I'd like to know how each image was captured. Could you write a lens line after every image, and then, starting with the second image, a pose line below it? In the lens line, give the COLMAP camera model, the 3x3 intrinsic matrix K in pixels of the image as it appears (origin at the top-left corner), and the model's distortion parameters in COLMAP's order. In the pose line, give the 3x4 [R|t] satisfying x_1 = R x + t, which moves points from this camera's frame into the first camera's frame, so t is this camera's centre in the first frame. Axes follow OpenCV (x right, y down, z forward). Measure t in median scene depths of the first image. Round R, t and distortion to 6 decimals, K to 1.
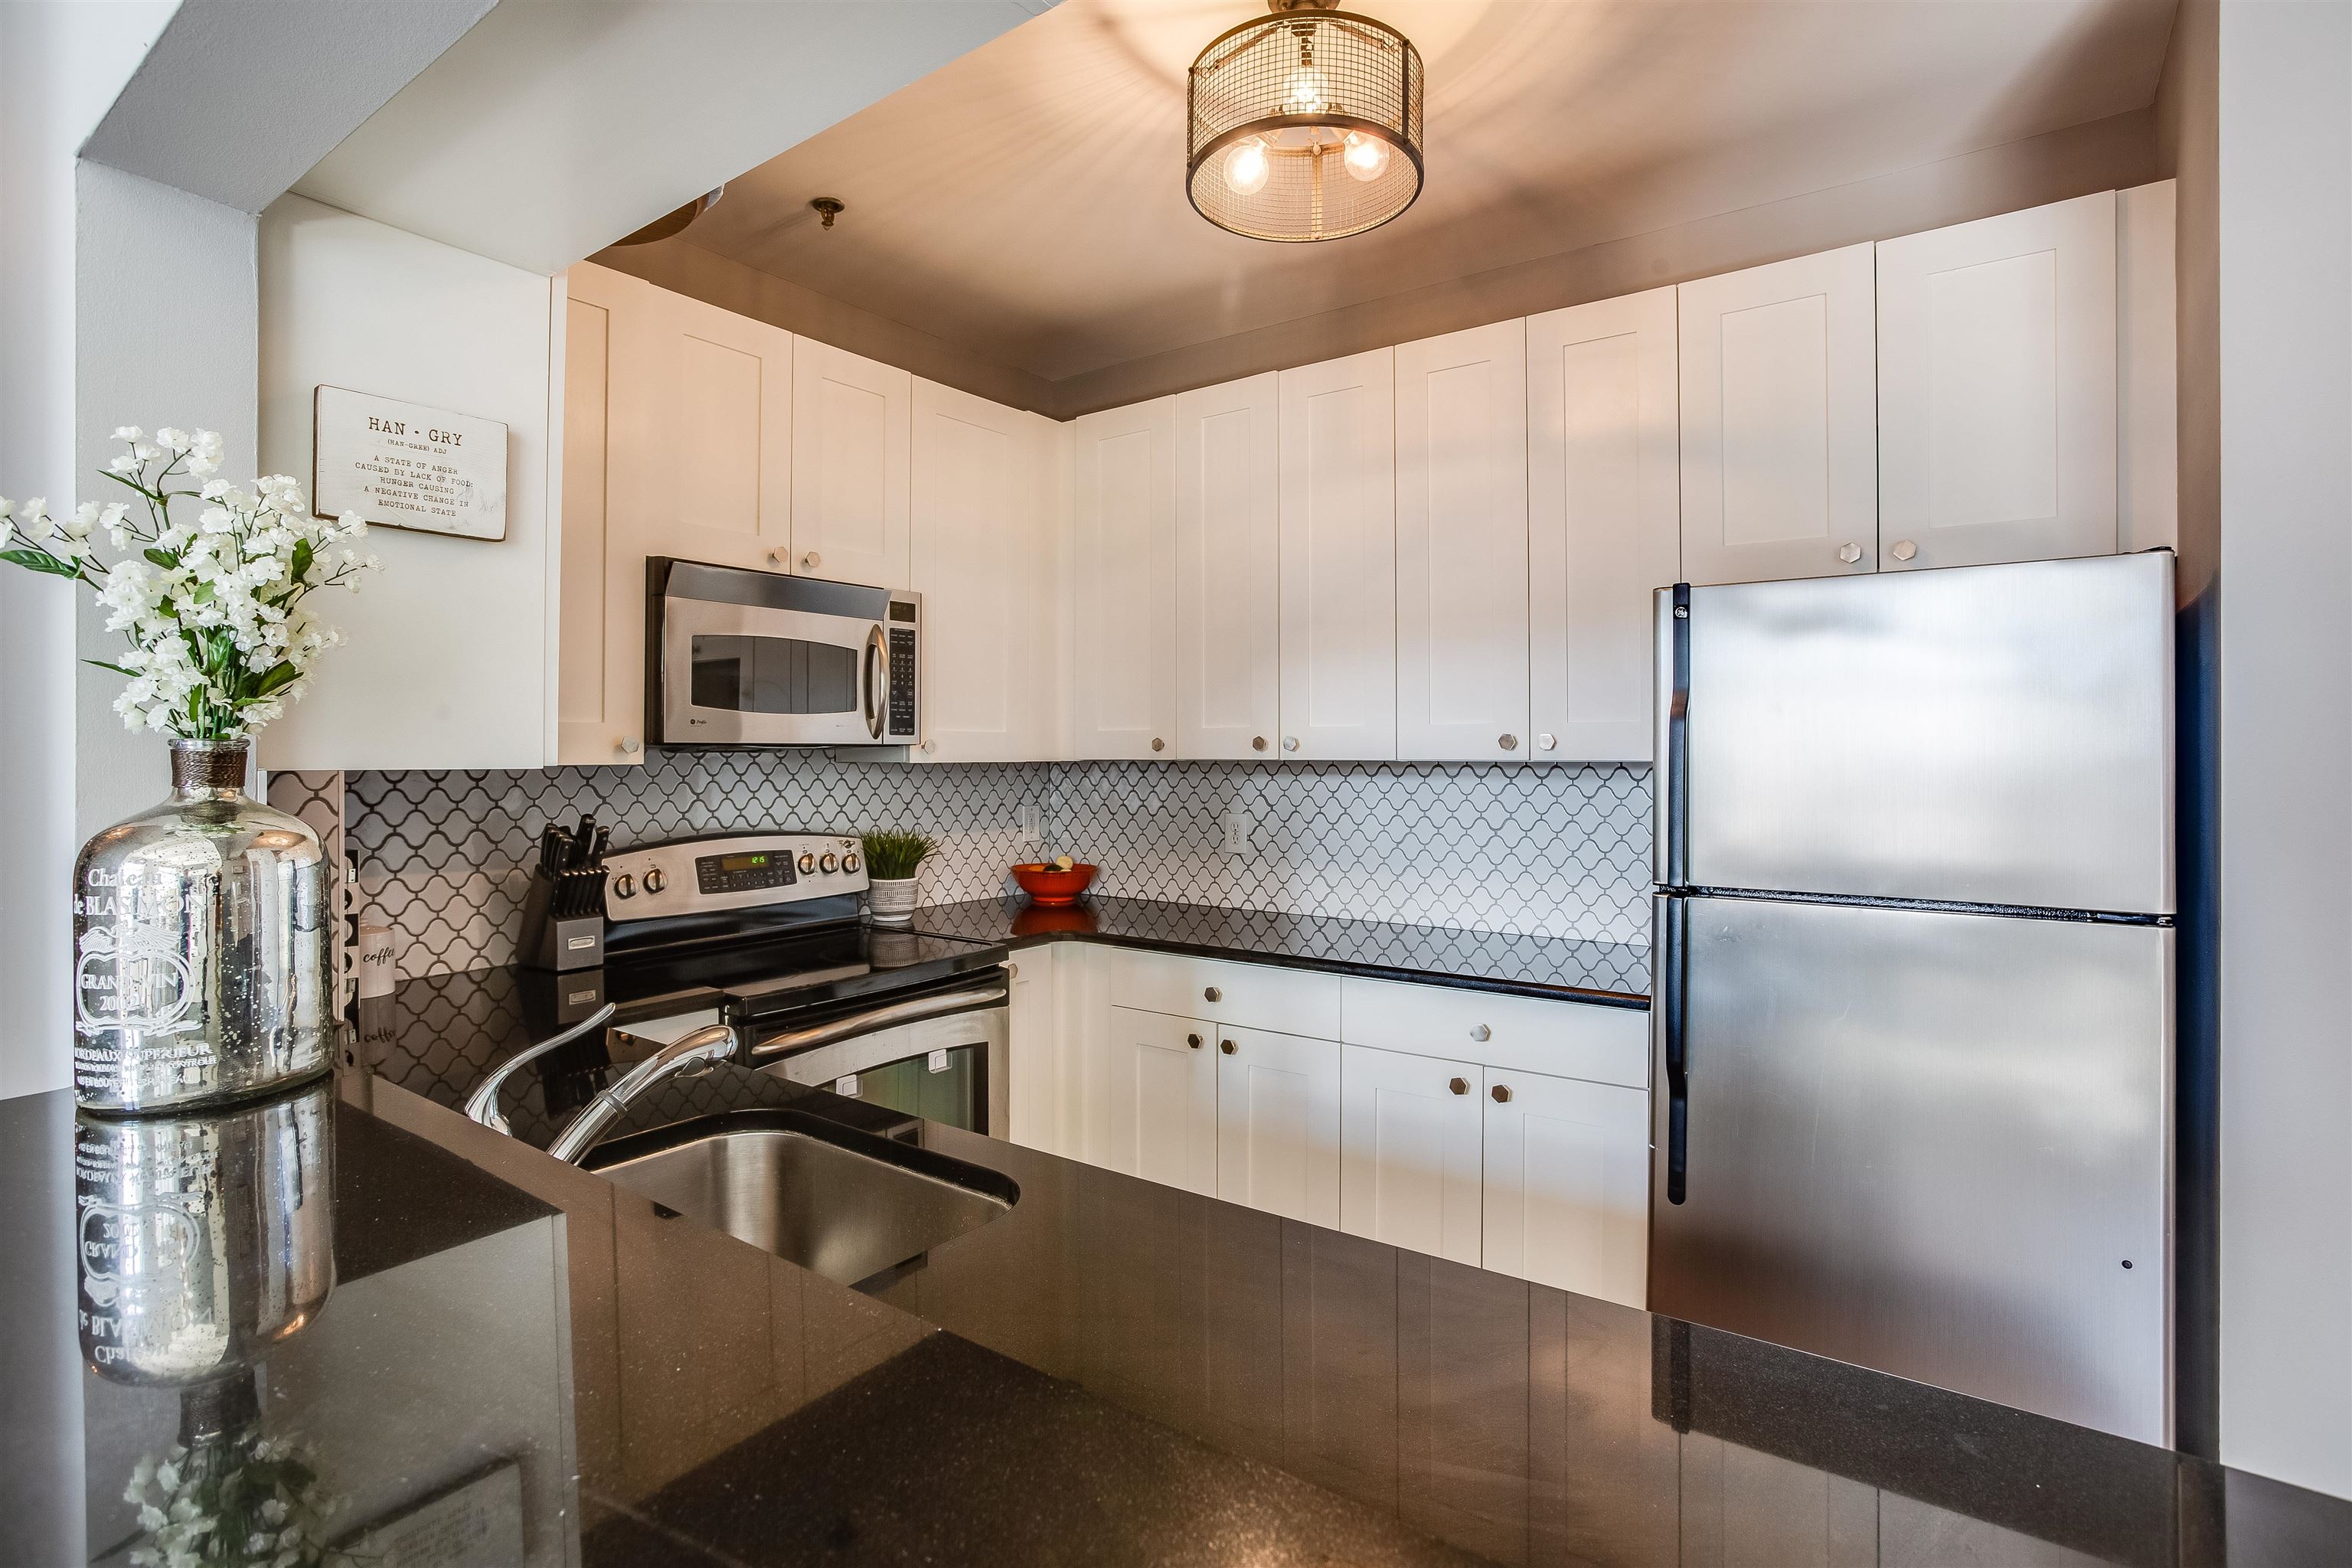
lens RADIAL K [[1156.5, 0, 1167.5], [0, 1156.5, 740.2], [0, 0, 1]] dist [-0.033013, 0.012140]
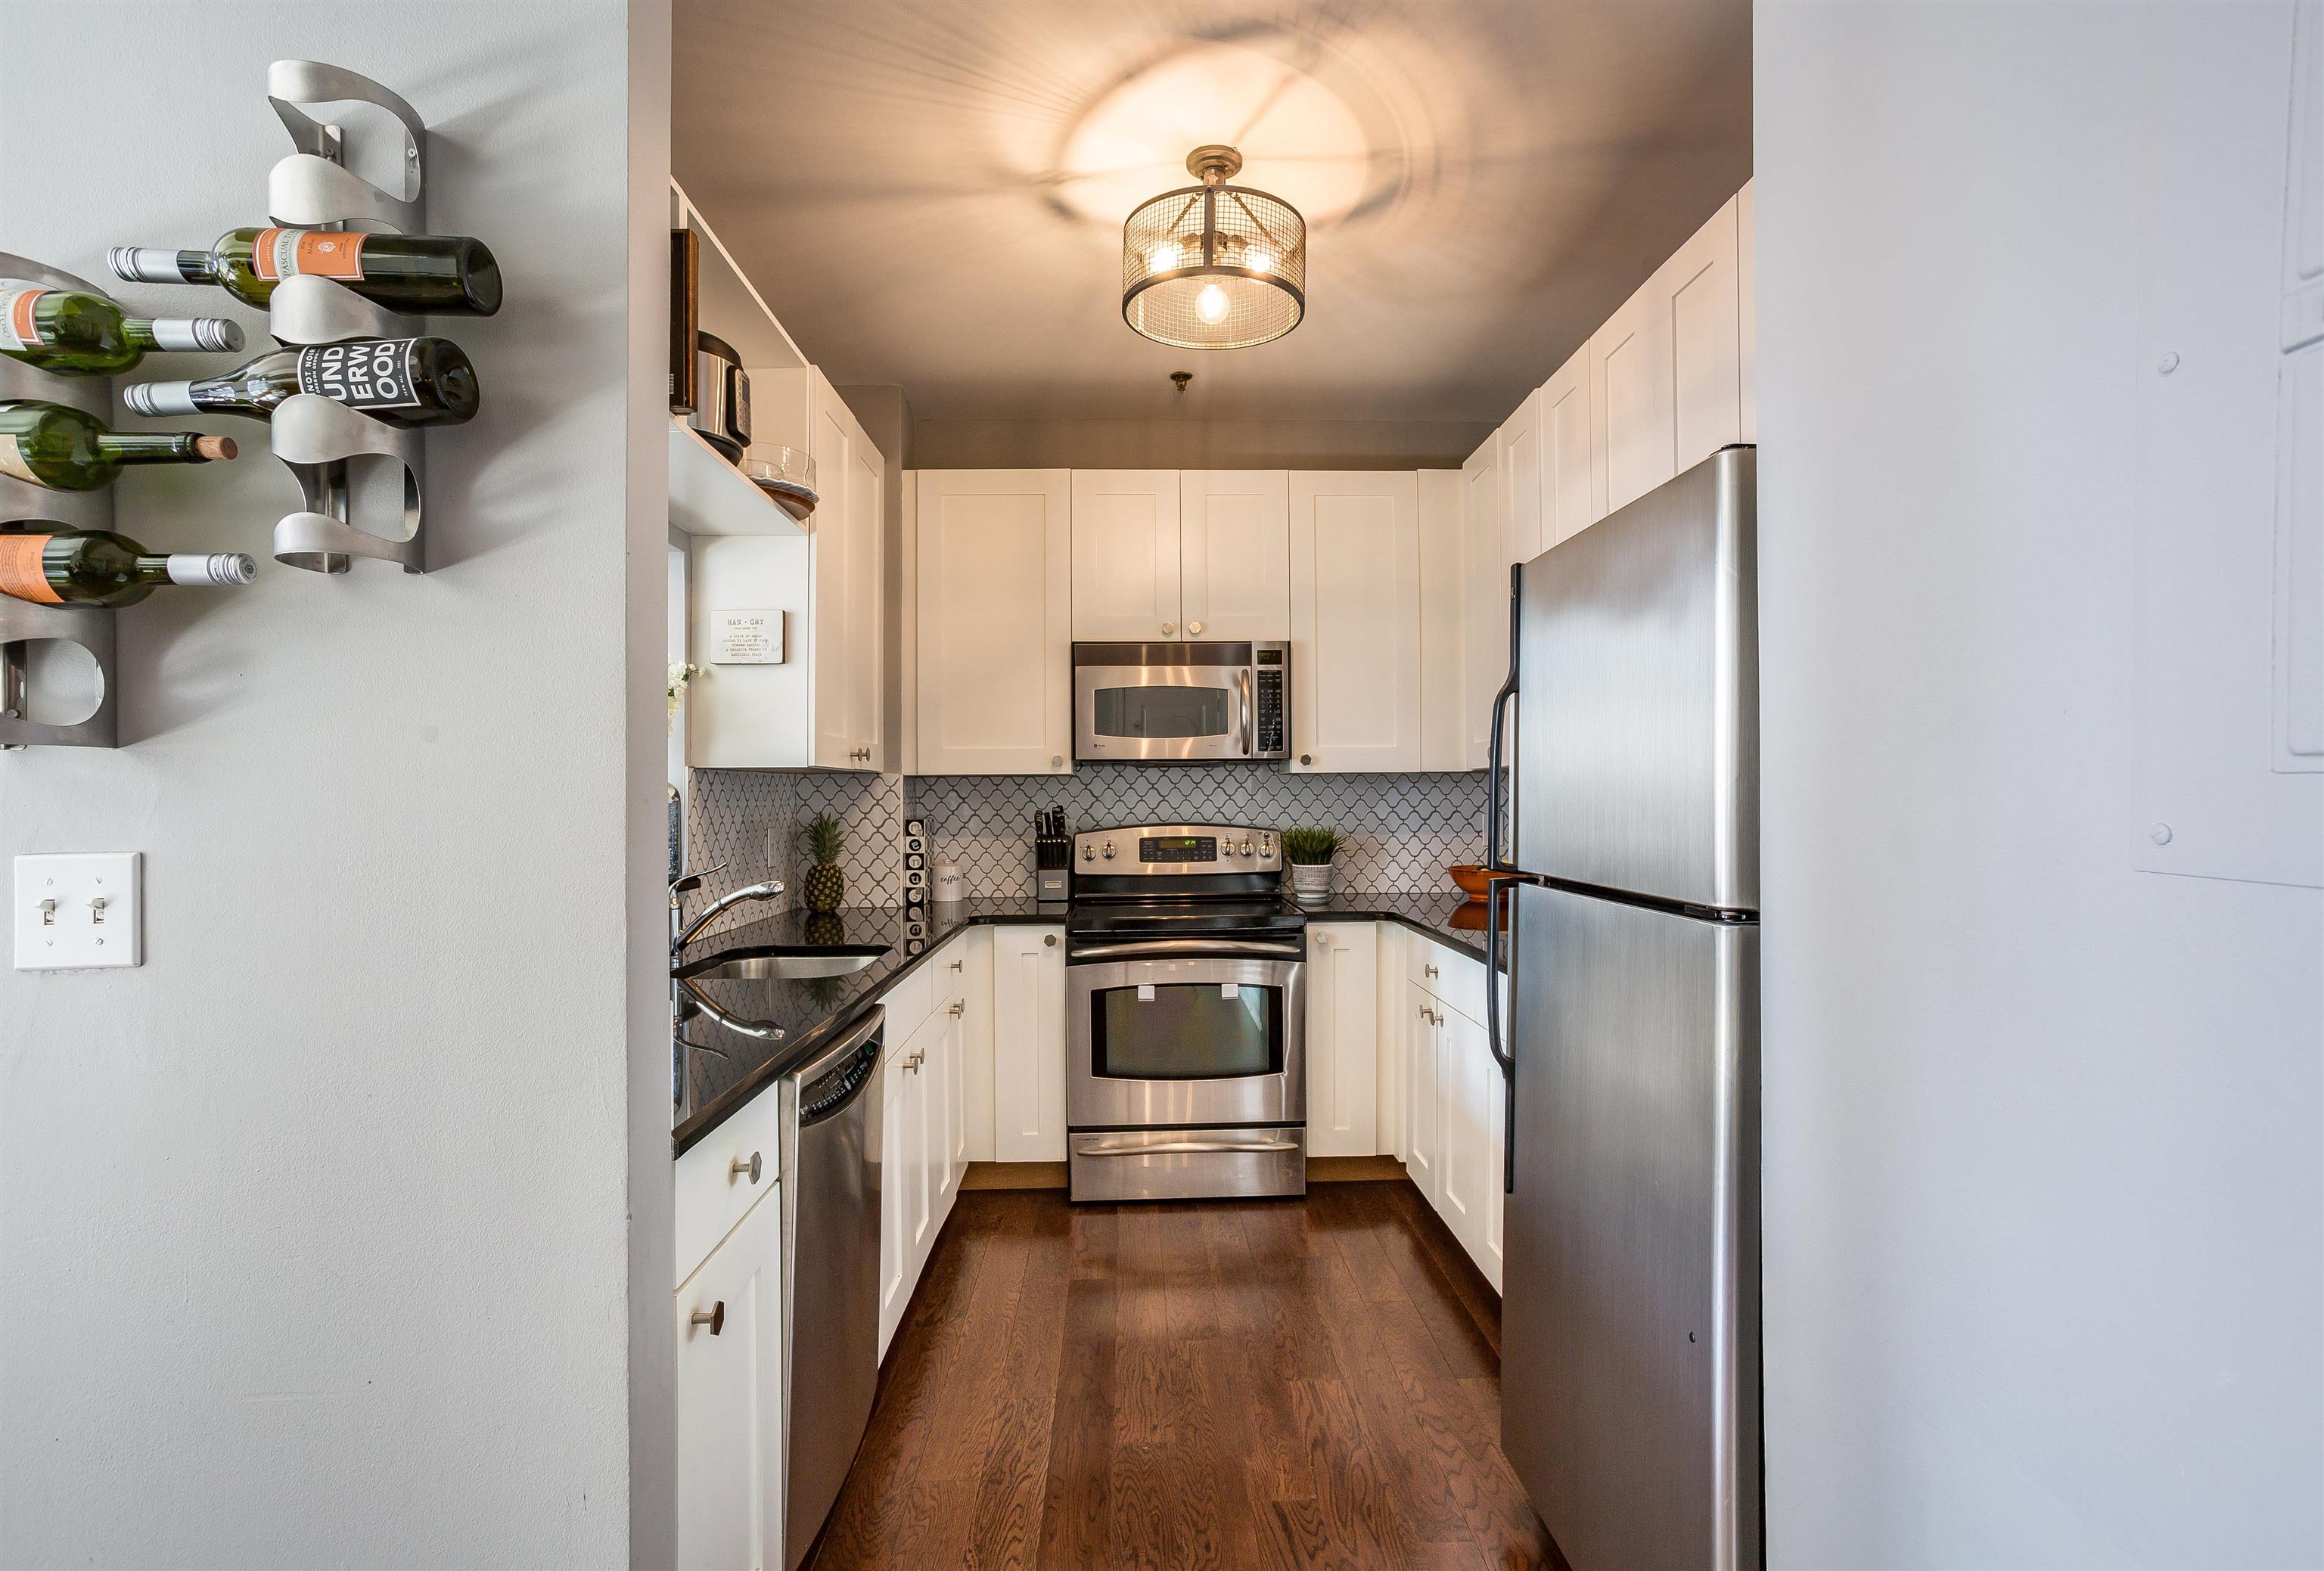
lens RADIAL K [[1126.1, 0, 1157.6], [0, 1126.1, 789.8], [0, 0, 1]] dist [-0.046220, 0.013485]
pose [[0.606048, -0.009896, -0.795366, 0.699284], [0.017076, 0.999854, 0.000572, 0.035547], [0.795245, -0.013928, 0.606129, 0.121456]]
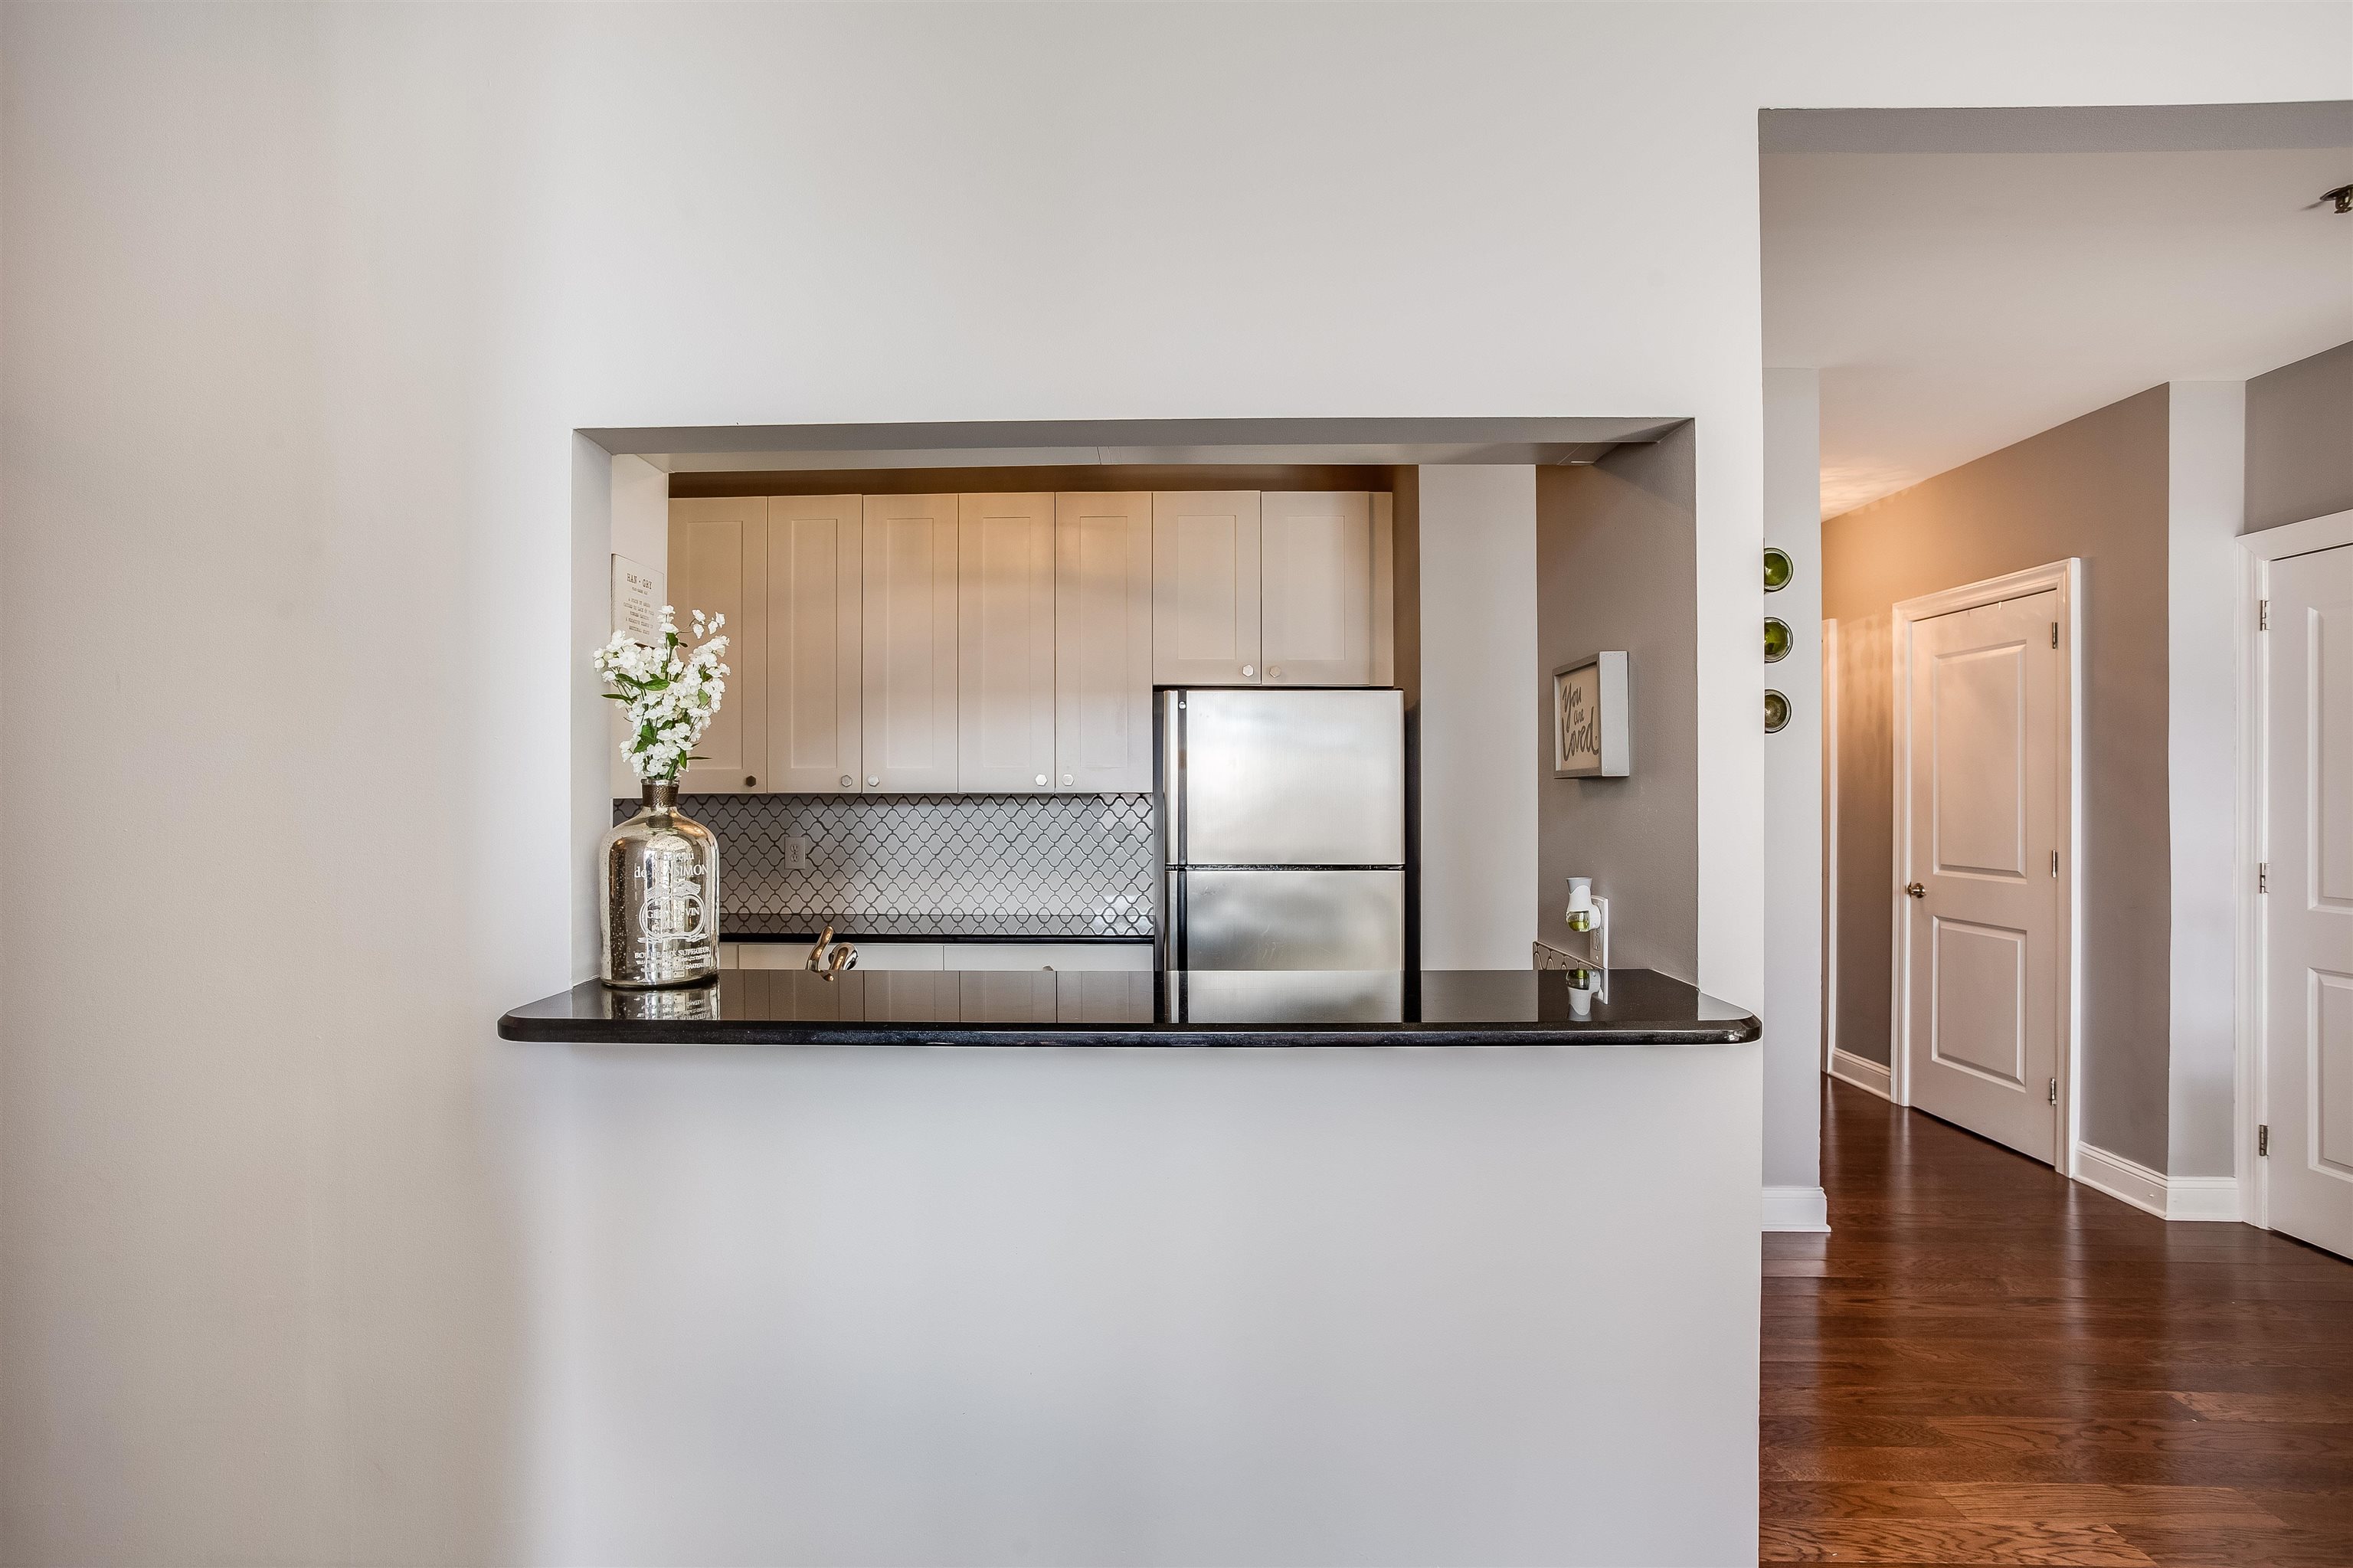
lens RADIAL K [[1157.1, 0, 1156.0], [0, 1157.1, 789.9], [0, 0, 1]] dist [-0.033013, 0.012140]
pose [[0.826656, -0.000507, 0.562708, -0.388033], [-0.006506, 0.999924, 0.010459, -0.002372], [-0.562670, -0.012307, 0.826590, -0.284772]]
